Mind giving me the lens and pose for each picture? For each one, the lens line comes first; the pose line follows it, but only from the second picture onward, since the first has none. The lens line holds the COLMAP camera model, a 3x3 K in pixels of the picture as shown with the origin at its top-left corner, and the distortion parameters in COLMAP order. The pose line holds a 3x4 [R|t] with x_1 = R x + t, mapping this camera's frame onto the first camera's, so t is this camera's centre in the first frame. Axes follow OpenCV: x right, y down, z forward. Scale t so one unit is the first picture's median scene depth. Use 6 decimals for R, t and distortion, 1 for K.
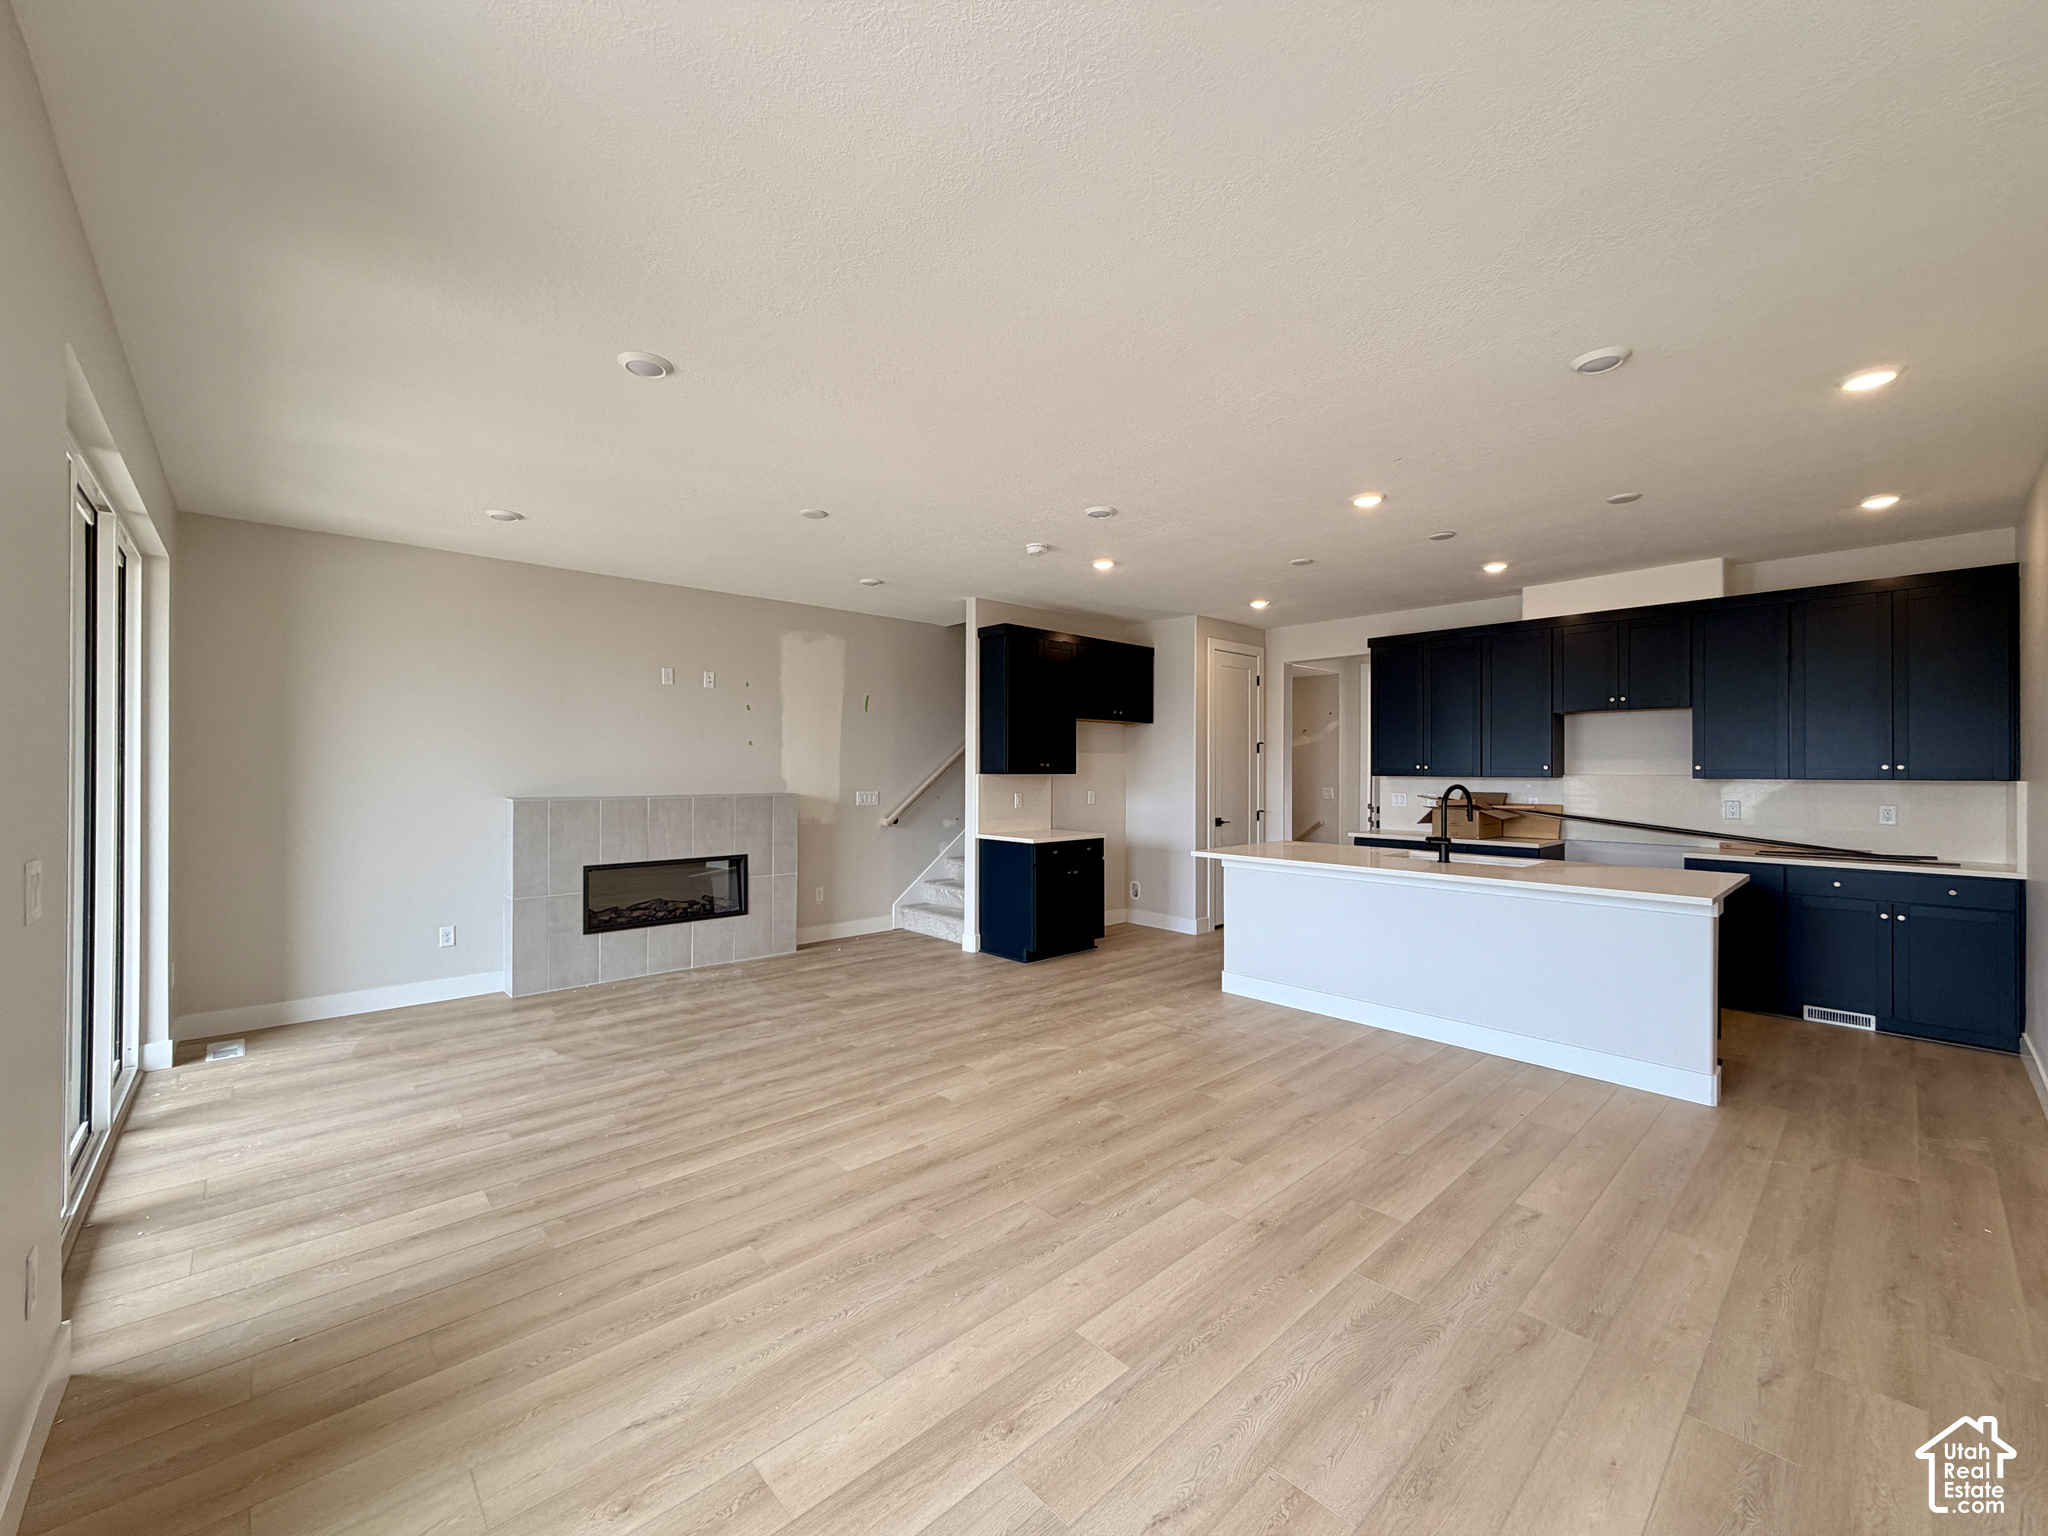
lens RADIAL K [[813.5, 0, 1021.8], [0, 813.5, 763.2], [0, 0, 1]] dist [0.000951, 0.000425]
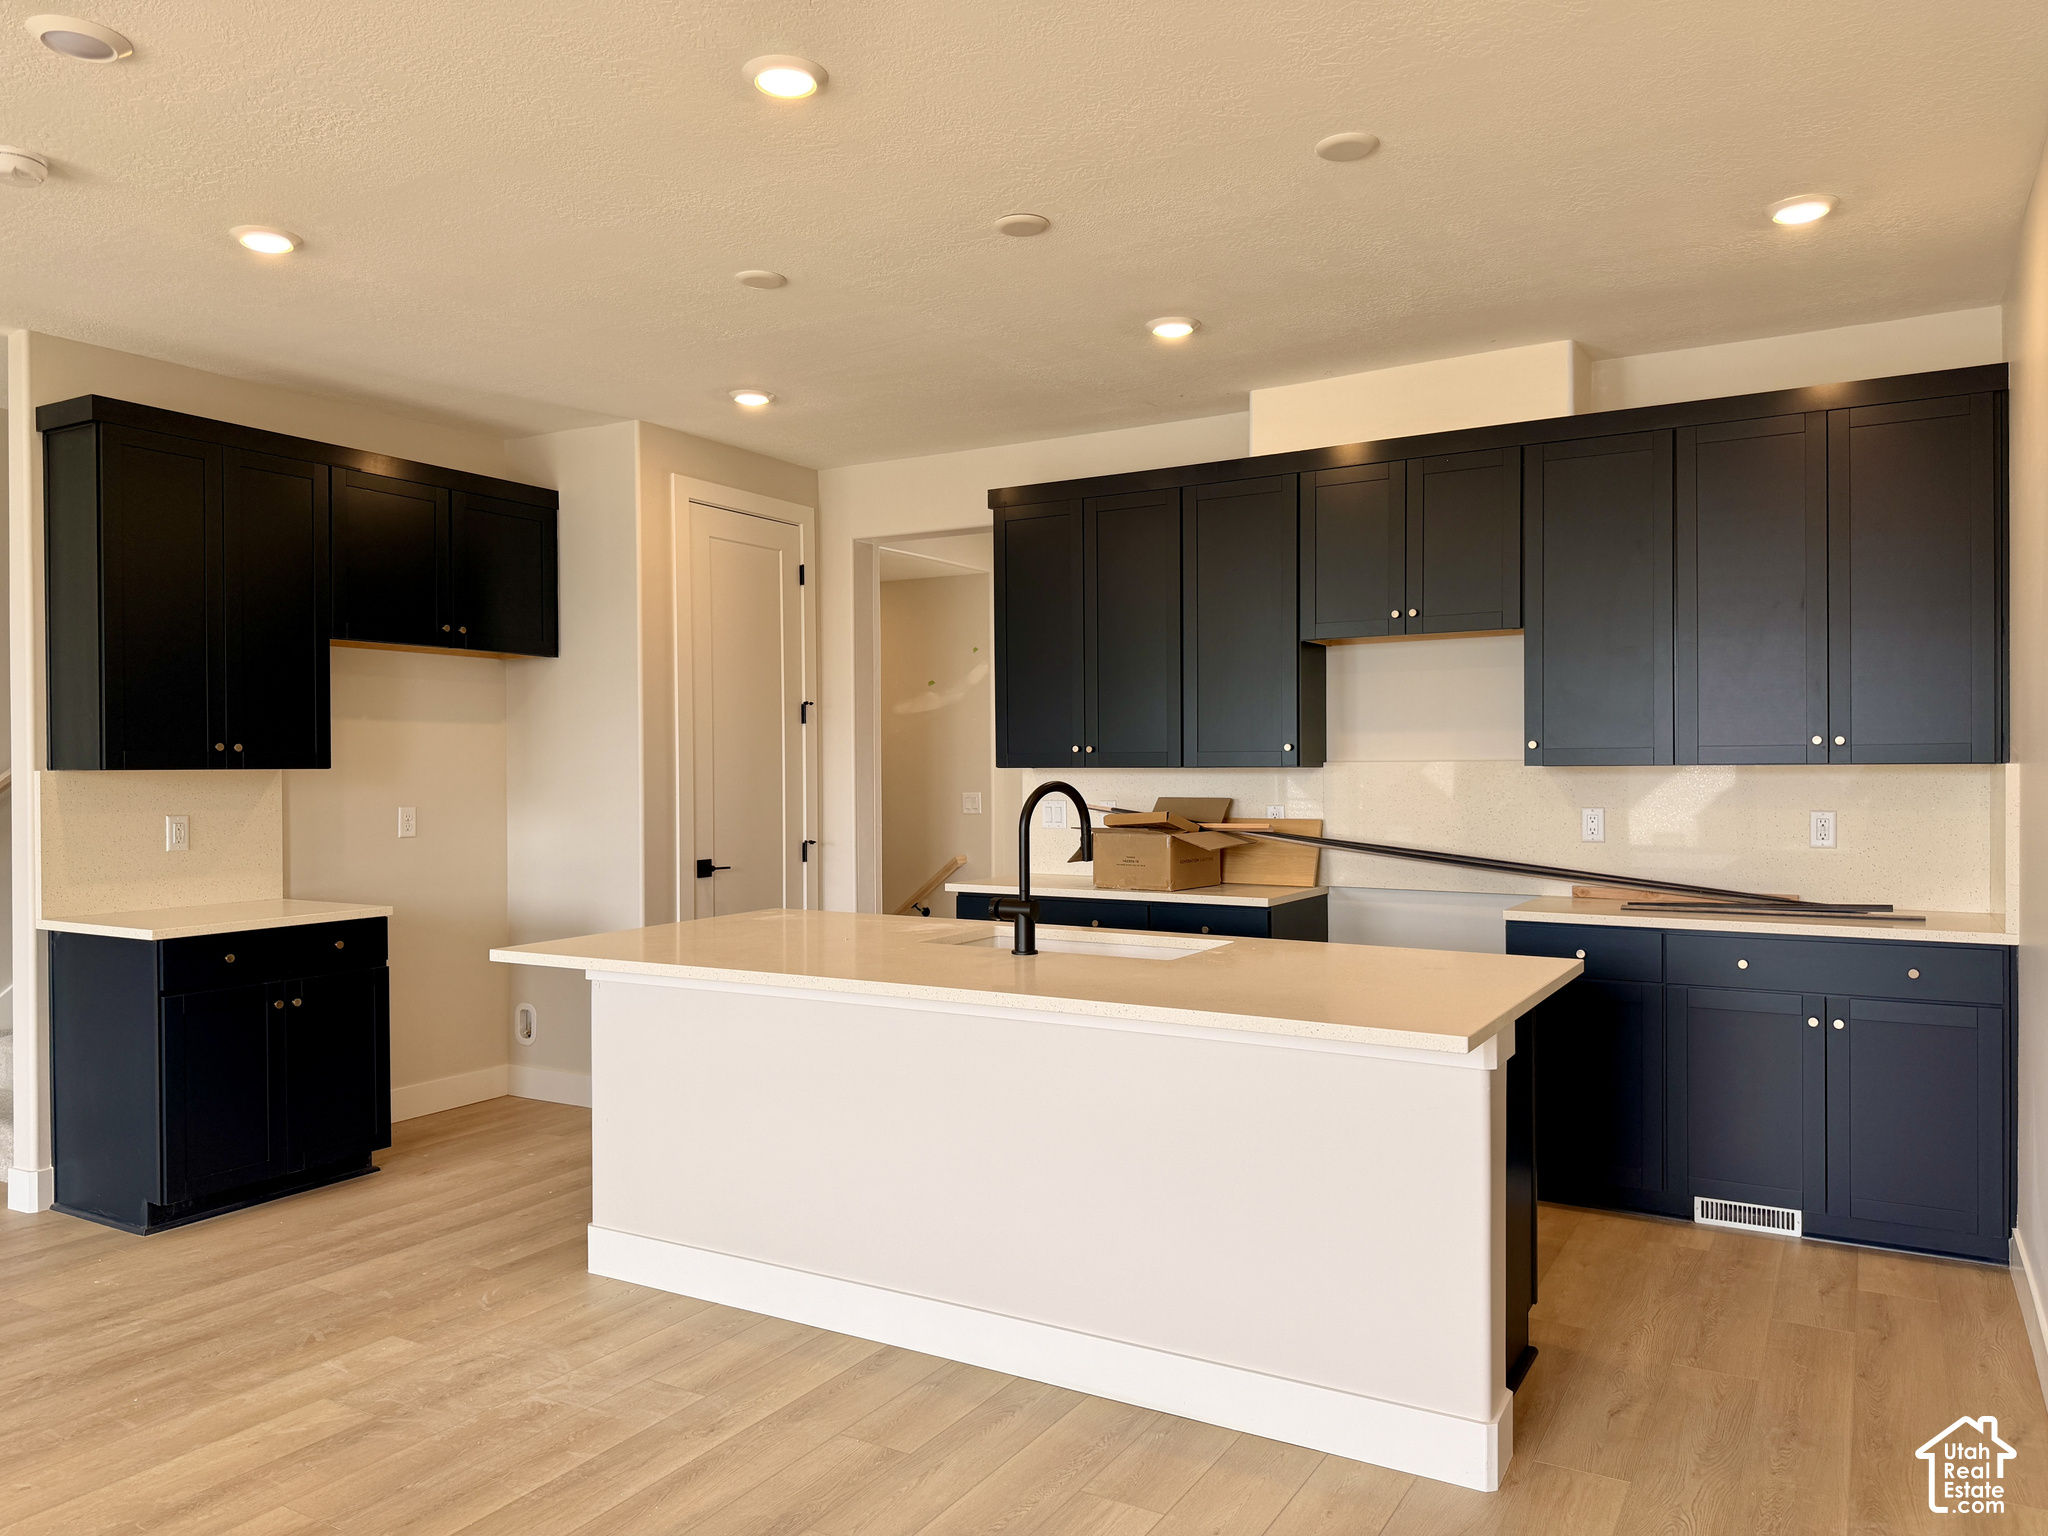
lens RADIAL K [[1444.0, 0, 1022.0], [0, 1444.0, 767.5], [0, 0, 1]] dist [0.038023, -0.039961]
pose [[0.957074, -0.007760, 0.289739, 0.240655], [0.005309, 0.999943, 0.009242, 0.009276], [-0.289794, -0.007307, 0.957061, 0.200983]]
